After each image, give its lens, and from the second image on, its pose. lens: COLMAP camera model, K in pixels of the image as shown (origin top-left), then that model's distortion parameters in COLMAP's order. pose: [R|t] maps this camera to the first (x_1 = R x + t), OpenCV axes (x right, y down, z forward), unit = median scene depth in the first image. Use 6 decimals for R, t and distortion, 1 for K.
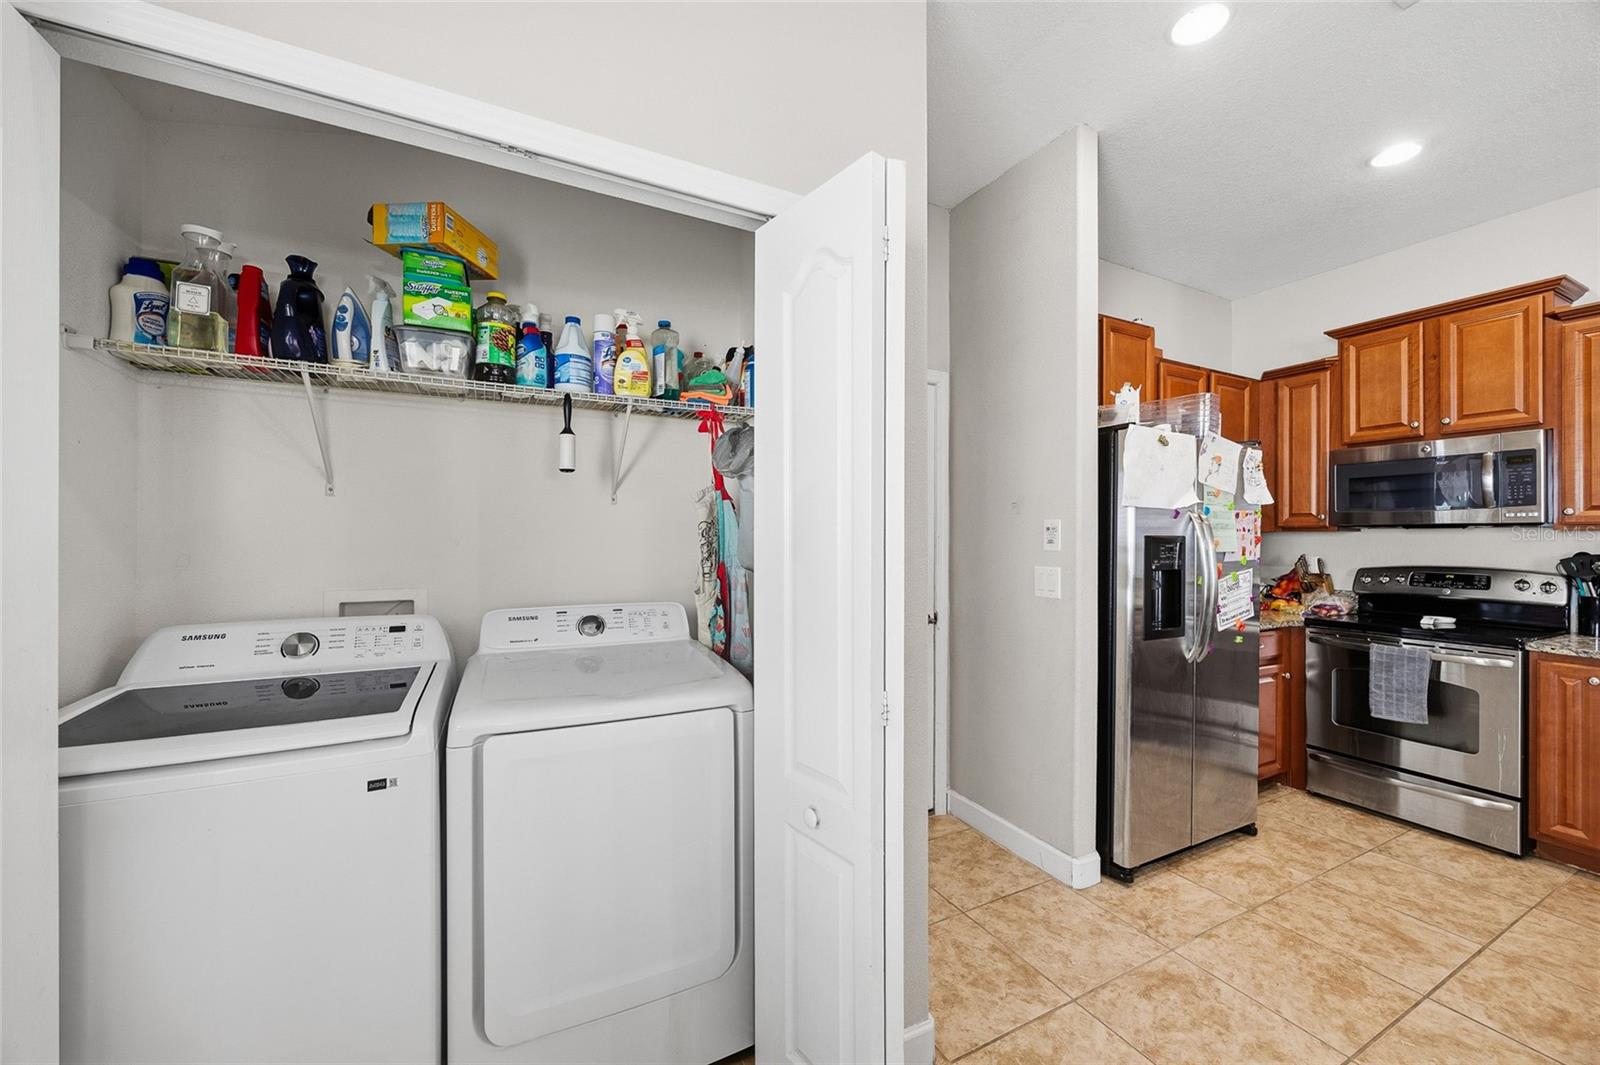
lens RADIAL K [[614.9, 0, 800.0], [0, 614.9, 532.5], [0, 0, 1]] dist [-0.001973, 0.000329]
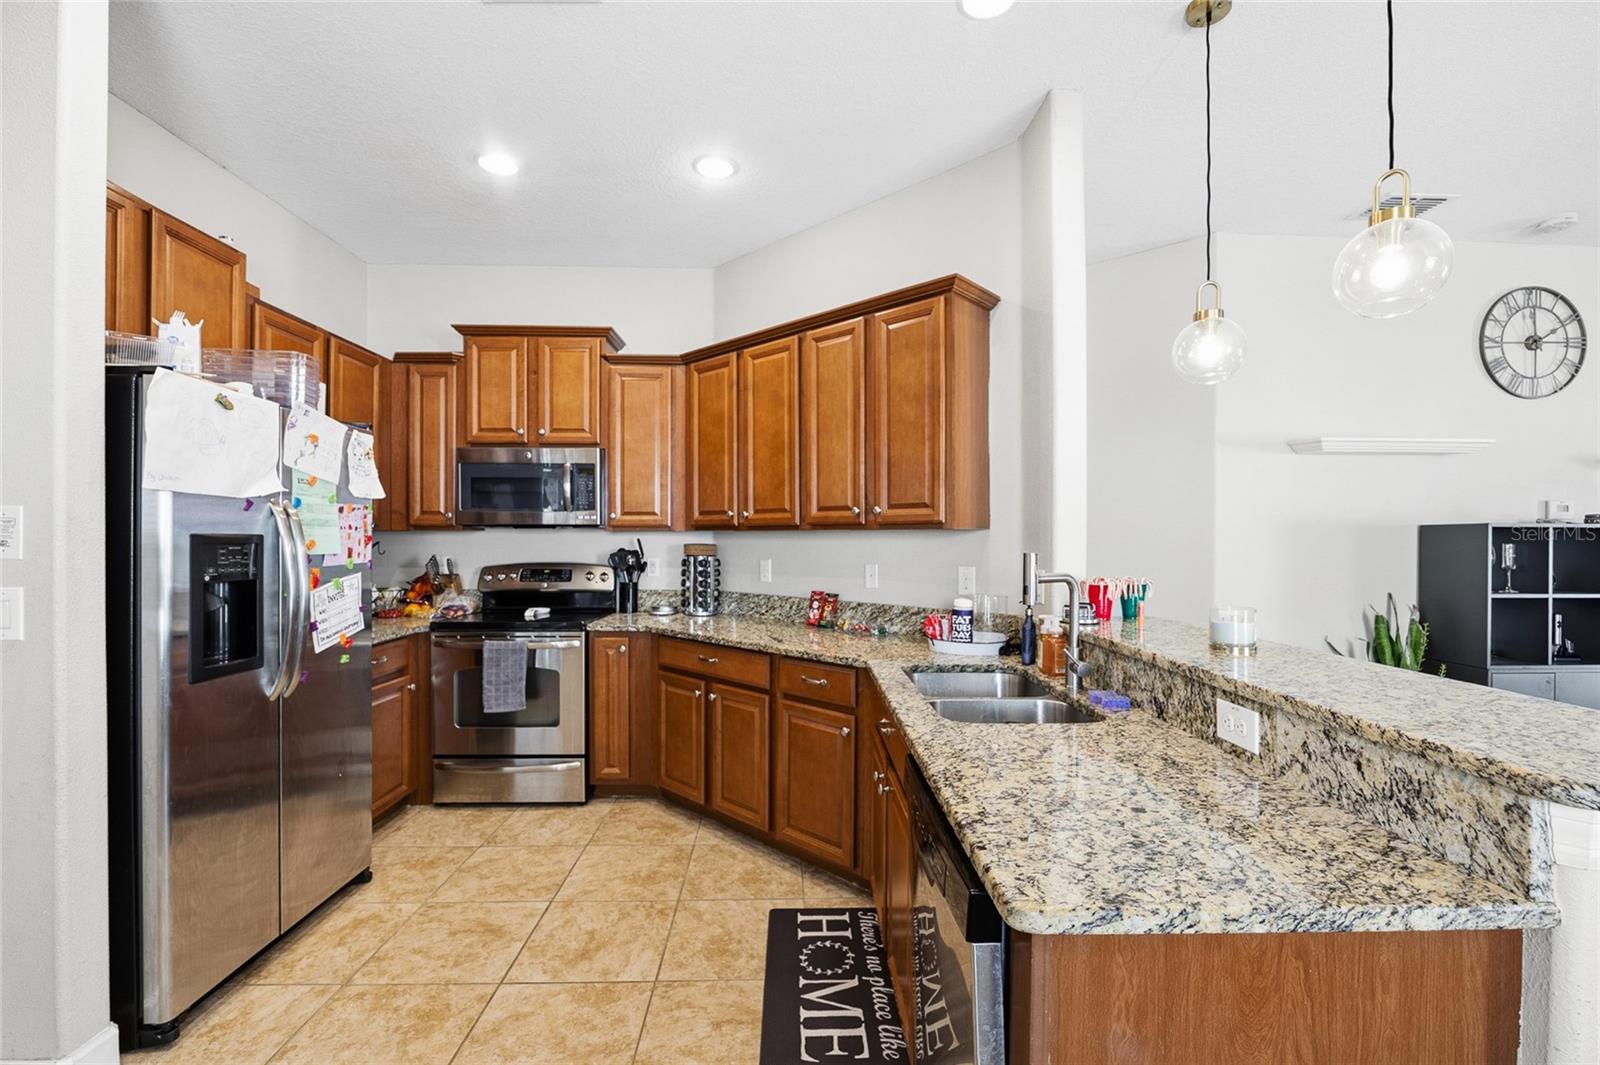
lens RADIAL K [[709.2, 0, 800.0], [0, 709.2, 532.5], [0, 0, 1]] dist [0.001457, 0.000208]
pose [[0.432163, 0.005148, 0.901781, 0.104919], [-0.006695, 0.999974, -0.002500, 0.000739], [-0.901771, -0.004957, 0.432186, 0.024490]]
